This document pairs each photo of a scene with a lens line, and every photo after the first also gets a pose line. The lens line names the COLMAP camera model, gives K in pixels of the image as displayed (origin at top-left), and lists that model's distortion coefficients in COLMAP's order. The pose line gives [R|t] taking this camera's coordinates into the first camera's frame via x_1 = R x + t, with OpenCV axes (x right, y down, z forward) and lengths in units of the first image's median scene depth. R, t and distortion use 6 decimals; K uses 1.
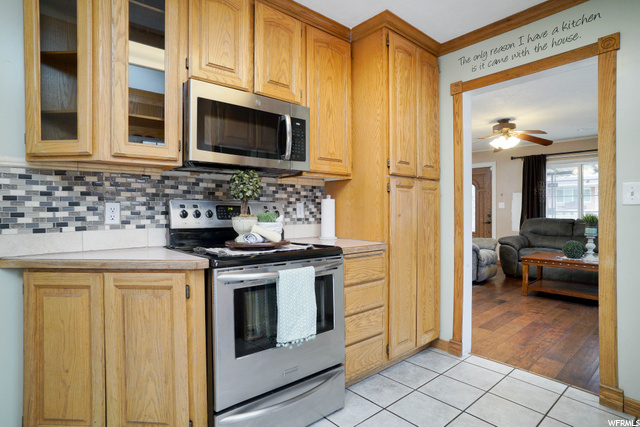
lens RADIAL K [[335.2, 0, 312.6], [0, 335.2, 212.0], [0, 0, 1]] dist [-0.071540, 0.039368]
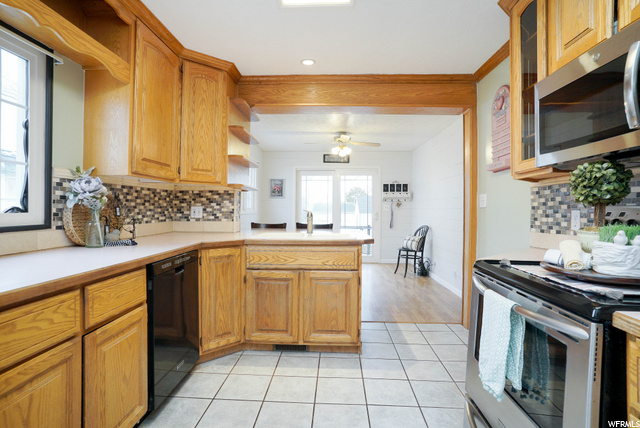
lens RADIAL K [[336.0, 0, 317.0], [0, 336.0, 208.9], [0, 0, 1]] dist [-0.075283, 0.041964]
pose [[-0.681856, -0.003466, -0.731478, 0.641213], [-0.008922, 0.999954, 0.003579, -0.025181], [0.731432, 0.008967, -0.681855, 0.966079]]
